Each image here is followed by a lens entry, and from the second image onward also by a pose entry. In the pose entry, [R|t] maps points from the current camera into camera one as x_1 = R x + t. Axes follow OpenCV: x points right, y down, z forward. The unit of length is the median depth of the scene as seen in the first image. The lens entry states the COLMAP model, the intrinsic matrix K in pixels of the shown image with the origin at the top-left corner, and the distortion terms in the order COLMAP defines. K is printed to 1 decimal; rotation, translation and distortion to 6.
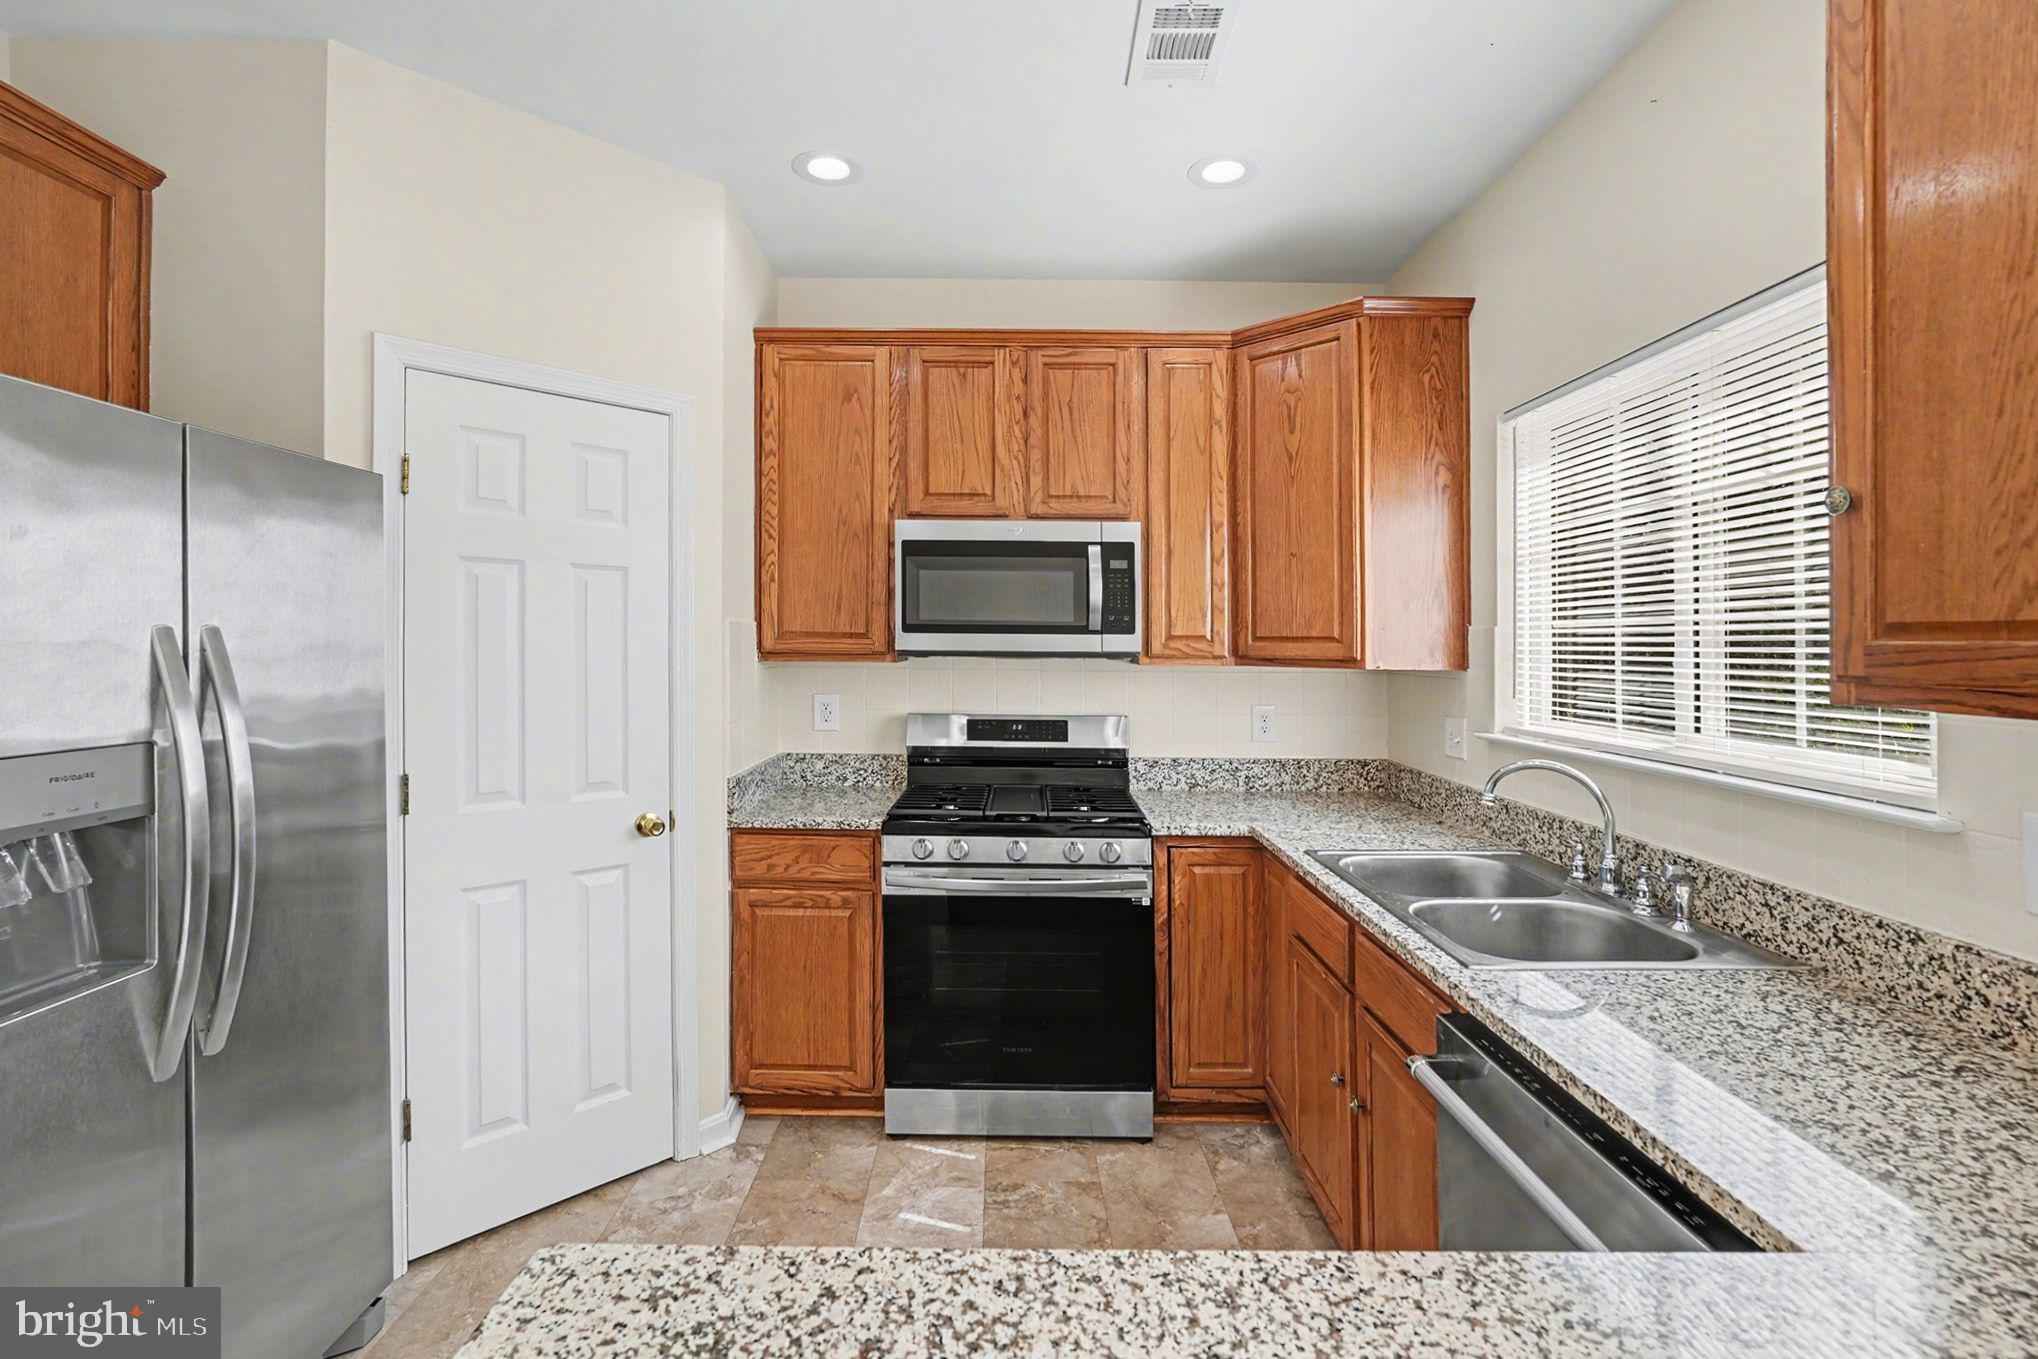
lens RADIAL K [[929.4, 0, 1017.3], [0, 929.4, 639.7], [0, 0, 1]] dist [-0.013410, 0.004331]
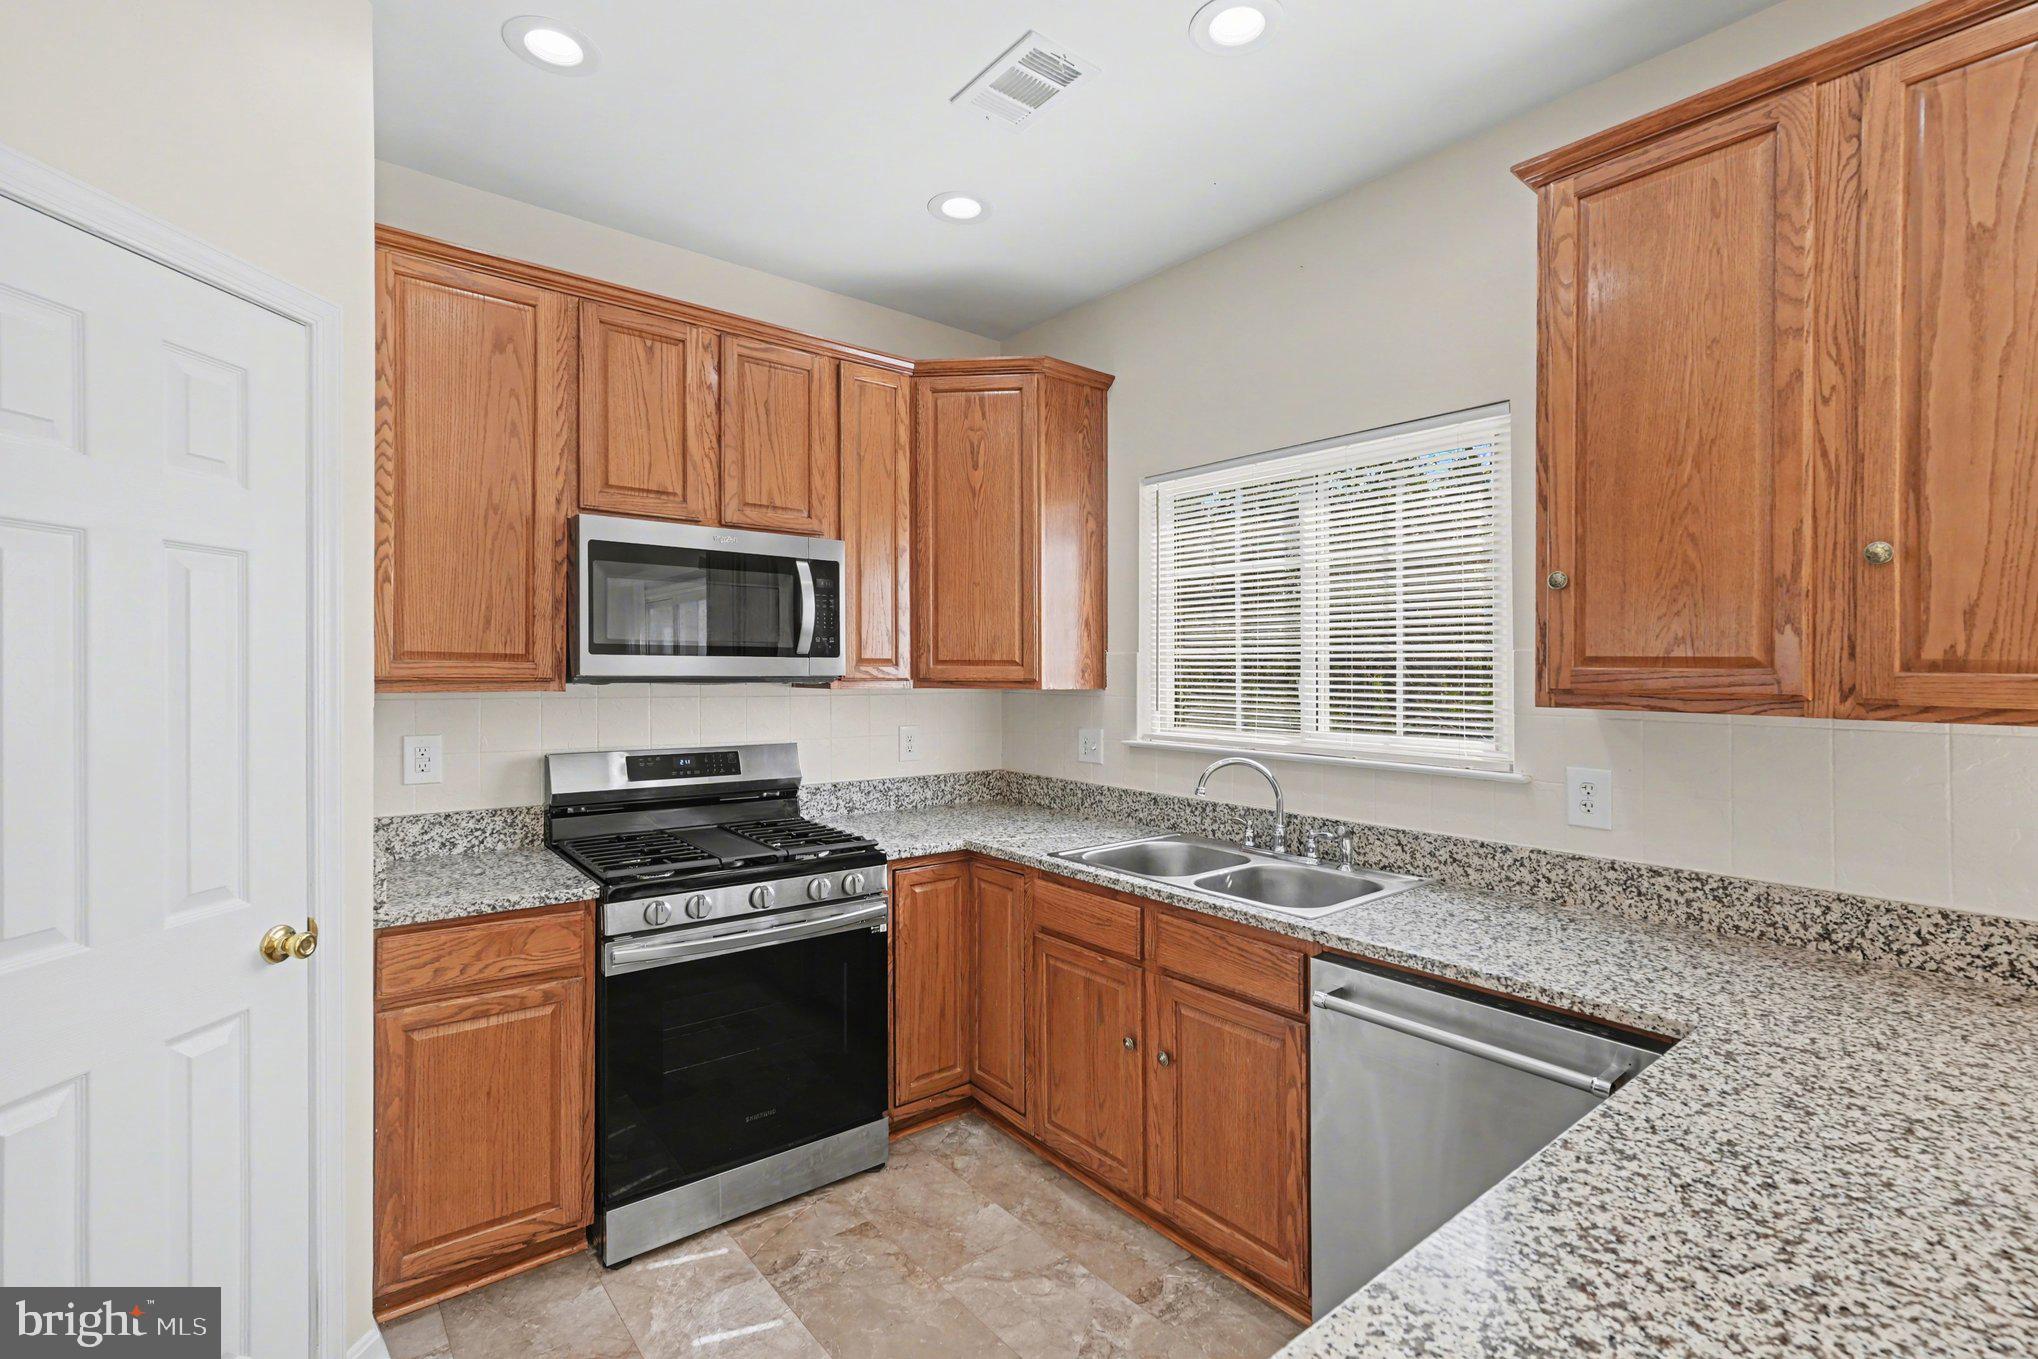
lens RADIAL K [[929.4, 0, 1023.8], [0, 929.4, 680.3], [0, 0, 1]] dist [-0.013410, 0.004331]
pose [[0.775515, -0.011571, 0.631224, -0.362772], [-0.003044, 0.999752, 0.022066, -0.004086], [-0.631322, -0.019034, 0.775287, 0.142405]]
